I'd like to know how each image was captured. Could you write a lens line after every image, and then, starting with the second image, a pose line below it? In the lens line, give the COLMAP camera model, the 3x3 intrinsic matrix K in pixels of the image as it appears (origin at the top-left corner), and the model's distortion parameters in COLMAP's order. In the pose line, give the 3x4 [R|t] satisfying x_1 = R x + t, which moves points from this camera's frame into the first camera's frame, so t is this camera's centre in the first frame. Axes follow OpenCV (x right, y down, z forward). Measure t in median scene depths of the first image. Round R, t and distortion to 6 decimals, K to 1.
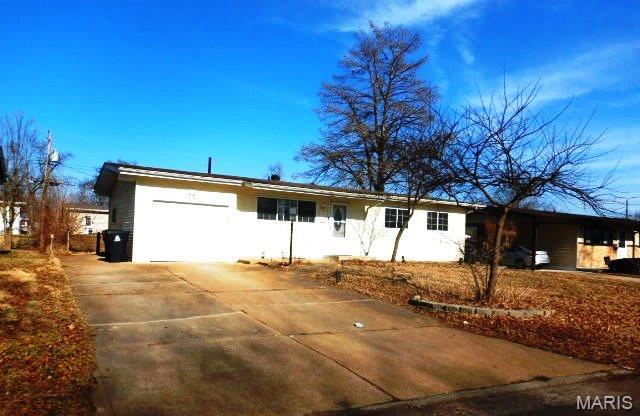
lens RADIAL K [[514.1, 0, 320.0], [0, 514.1, 208.0], [0, 0, 1]] dist [0.007256, 0.002459]
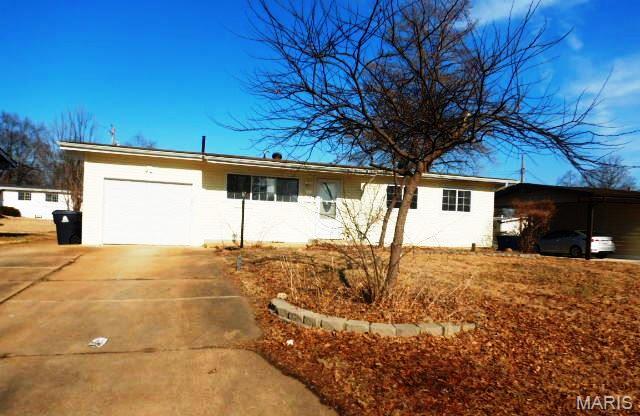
lens RADIAL K [[458.9, 0, 319.5], [0, 458.9, 220.1], [0, 0, 1]] dist [-0.002899, 0.000398]
pose [[0.973989, -0.000994, -0.226593, 0.194910], [0.012025, 0.998808, 0.047306, 0.020862], [0.226276, -0.048800, 0.972840, 0.222767]]
